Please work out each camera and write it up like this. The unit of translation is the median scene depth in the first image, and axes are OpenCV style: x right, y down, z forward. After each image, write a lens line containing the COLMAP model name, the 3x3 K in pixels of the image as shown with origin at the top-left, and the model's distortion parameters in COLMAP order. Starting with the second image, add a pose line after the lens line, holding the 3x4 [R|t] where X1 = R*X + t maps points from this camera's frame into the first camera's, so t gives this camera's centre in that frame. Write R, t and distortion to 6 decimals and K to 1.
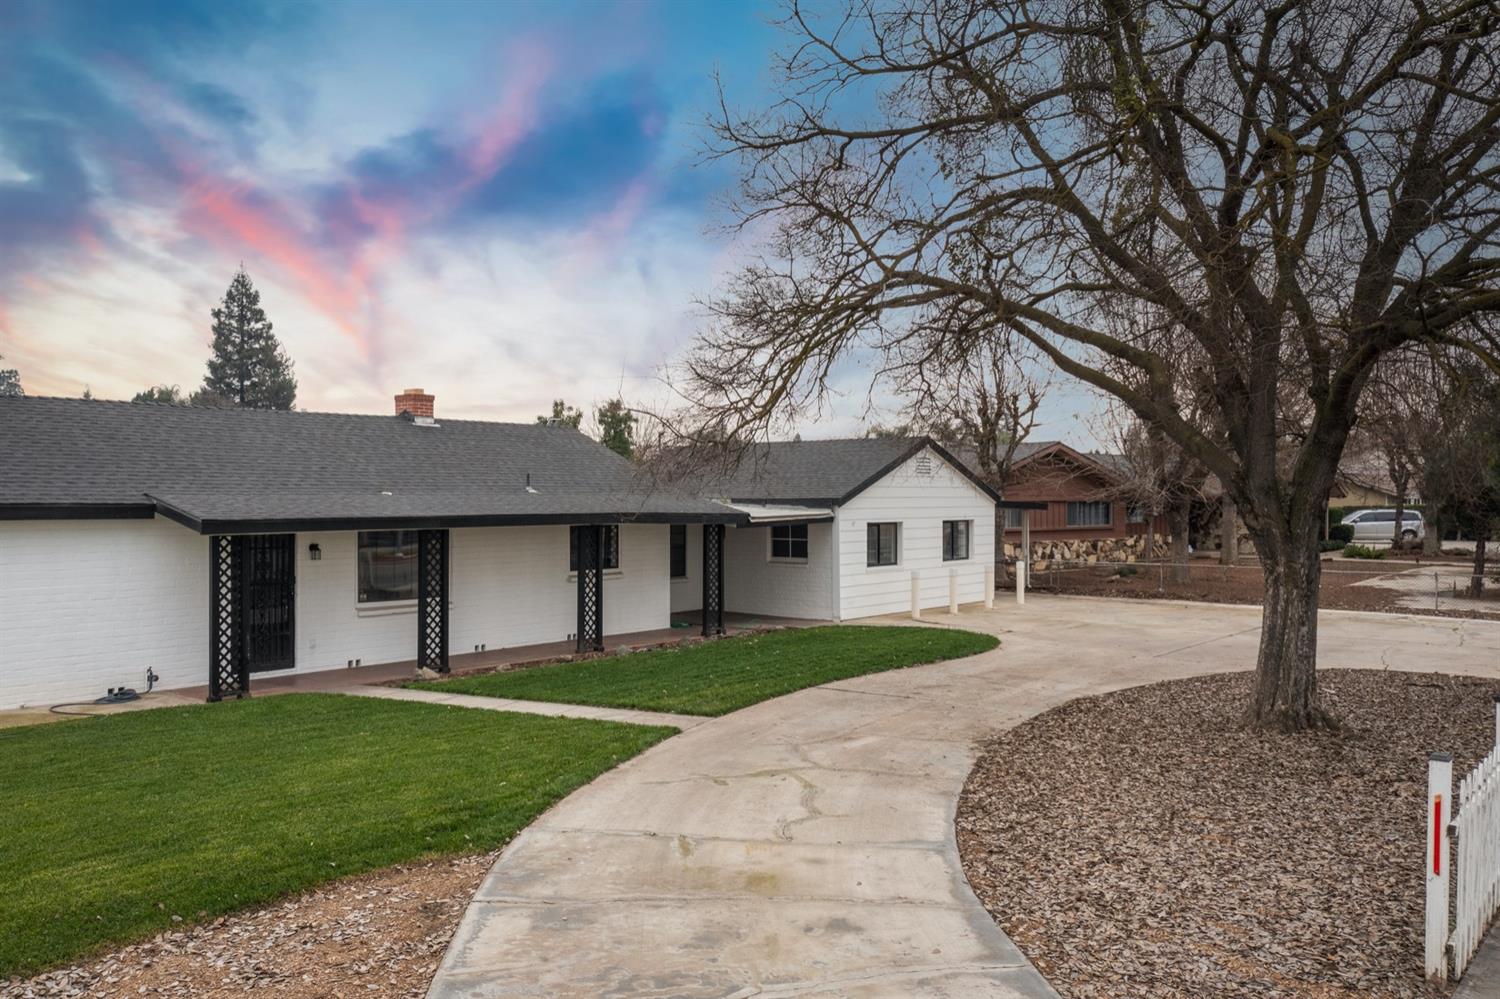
lens RADIAL K [[1172.8, 0, 744.6], [0, 1172.8, 503.0], [0, 0, 1]] dist [-0.002220, -0.000823]
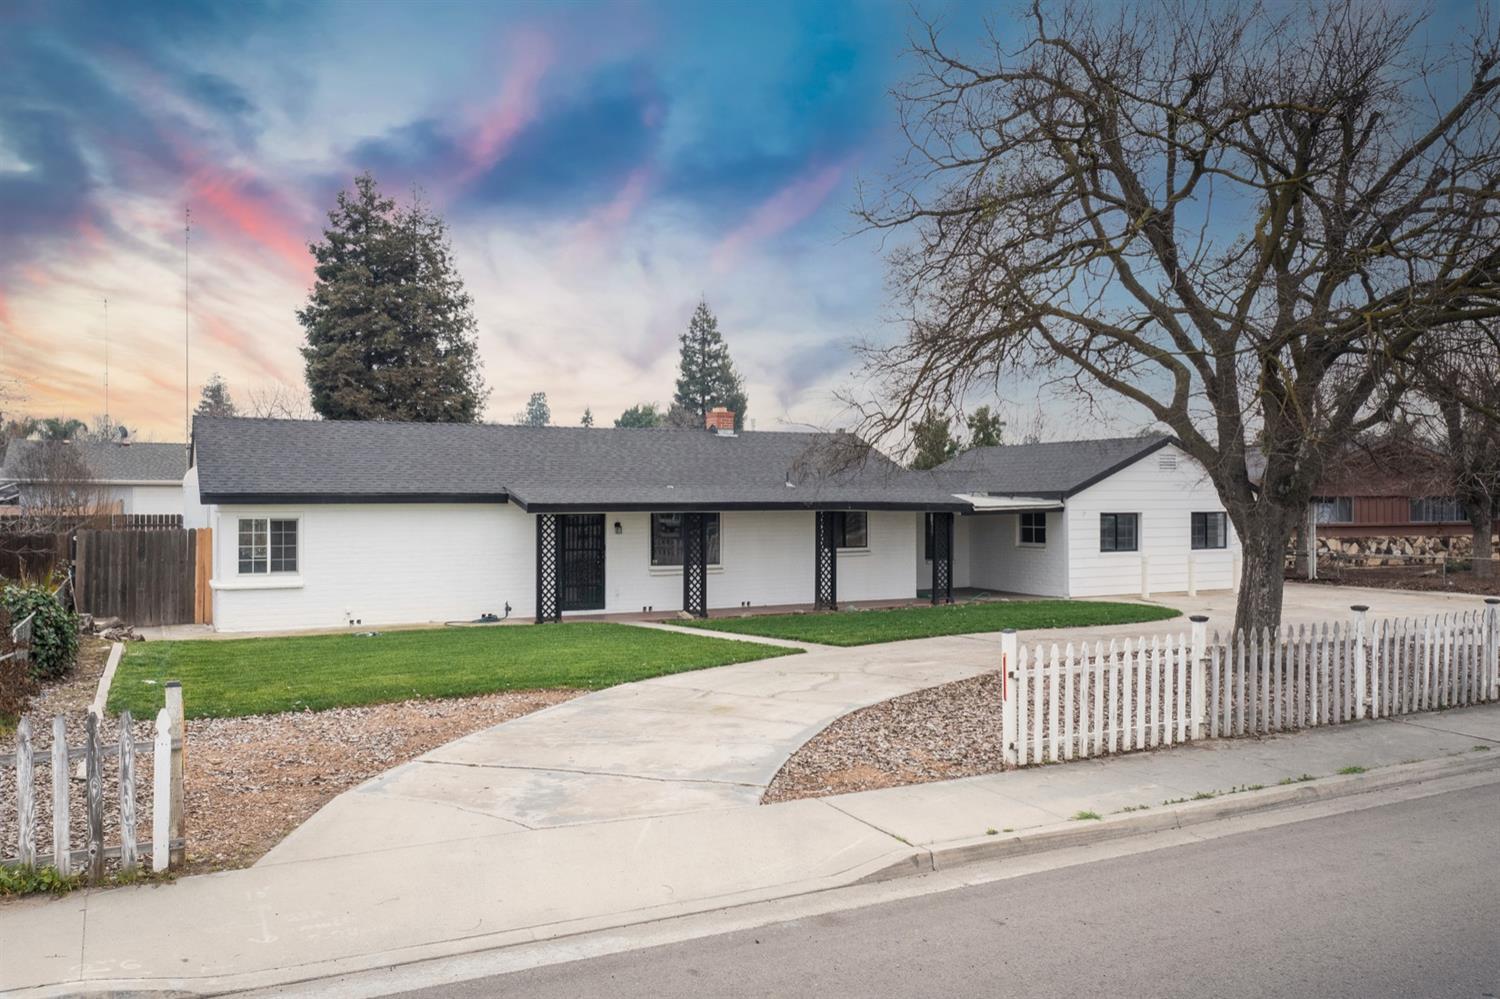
lens RADIAL K [[1180.7, 0, 750.0], [0, 1180.7, 499.5], [0, 0, 1]] dist [-0.002007, 0.000636]
pose [[0.923515, -0.002225, -0.383555, 0.231448], [0.000238, 0.999986, -0.005230, 0.010180], [0.383561, 0.004738, 0.923503, -0.182289]]
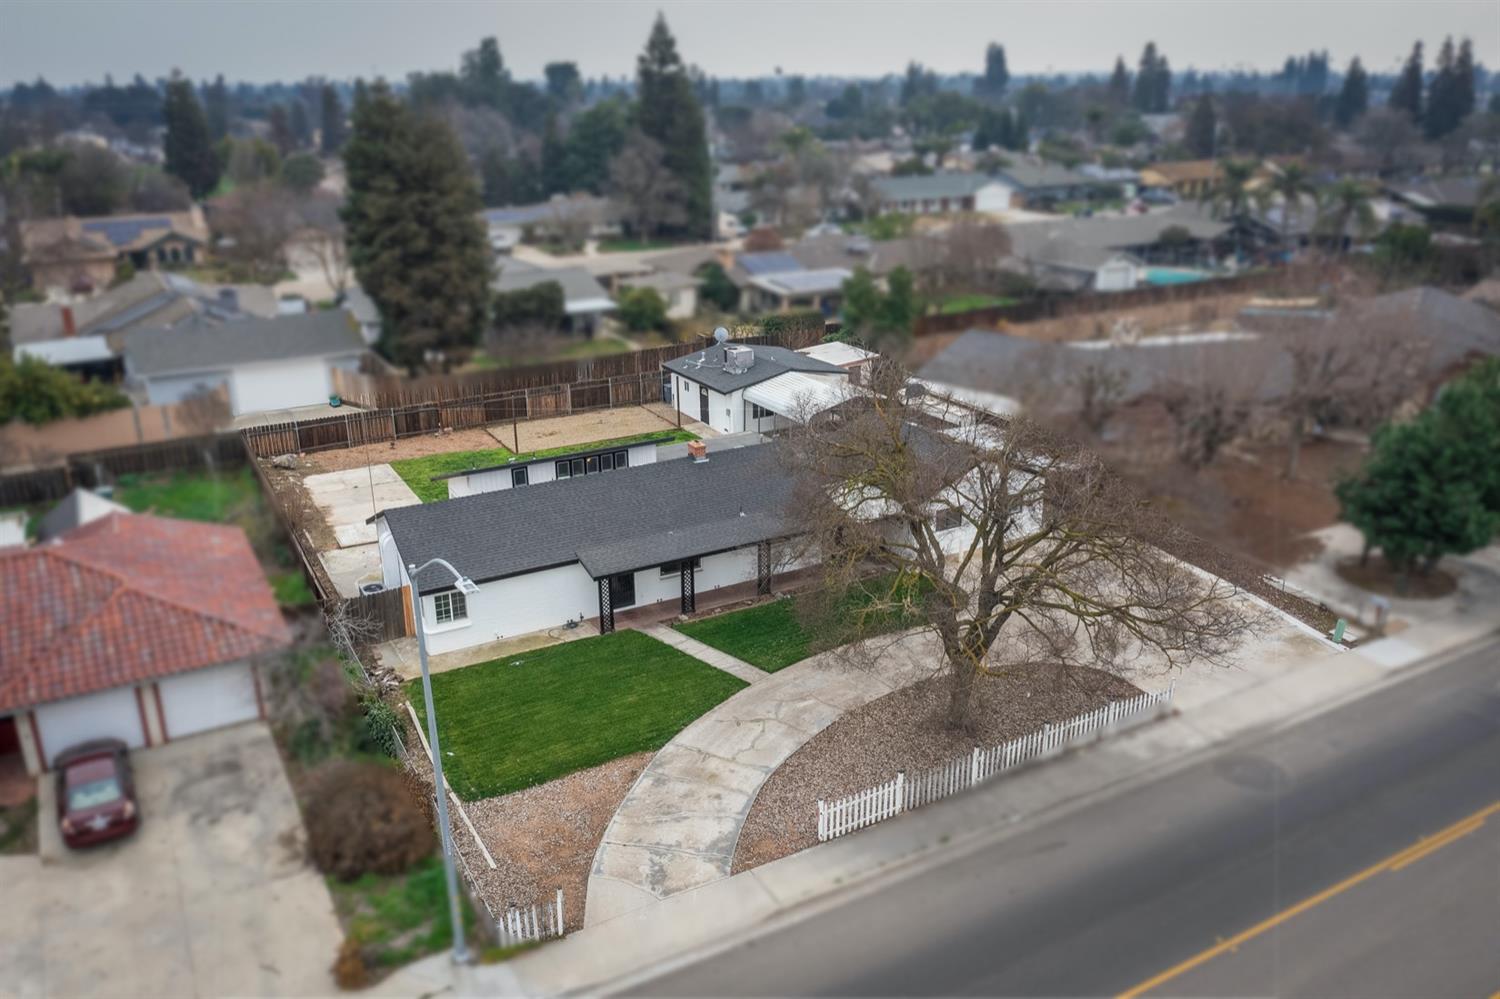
lens RADIAL K [[1190.8, 0, 752.8], [0, 1190.8, 498.3], [0, 0, 1]] dist [-0.009786, -0.004111]
pose [[0.937210, 0.111083, -0.330603, 0.449065], [0.006236, 0.942433, 0.334336, -0.627115], [0.348710, -0.315405, 0.882565, -0.724295]]
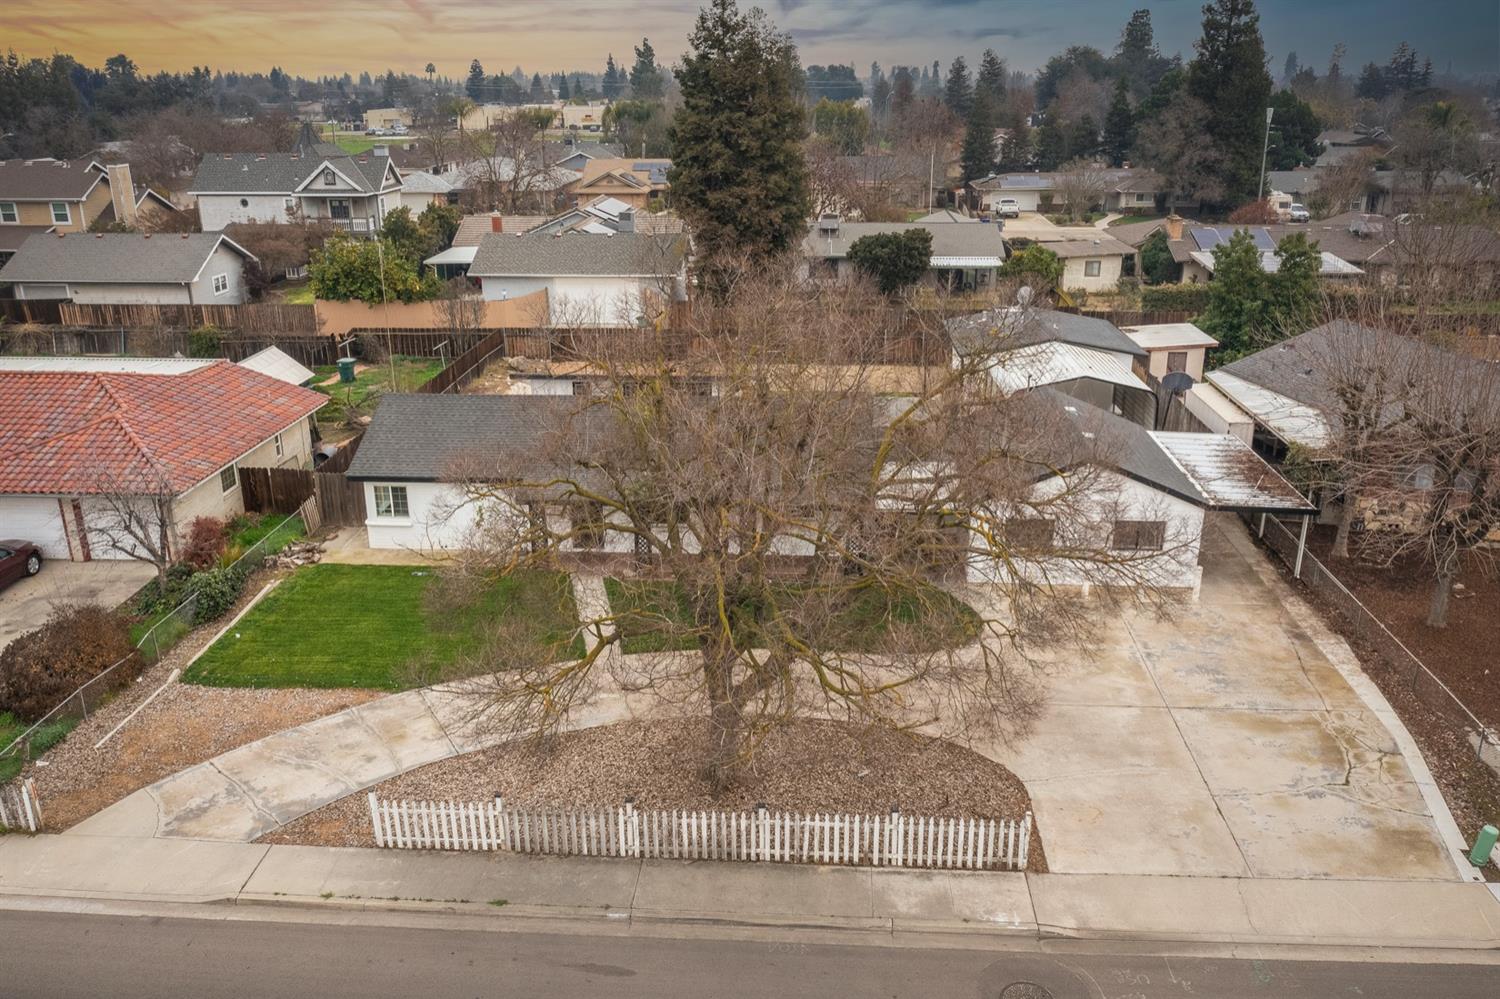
lens RADIAL K [[1190.8, 0, 752.8], [0, 1190.8, 498.3], [0, 0, 1]] dist [-0.009786, -0.004111]
pose [[0.592494, 0.267570, -0.759840, 0.962451], [0.003246, 0.942426, 0.334398, -0.460956], [0.805568, -0.200595, 0.557514, 0.028852]]
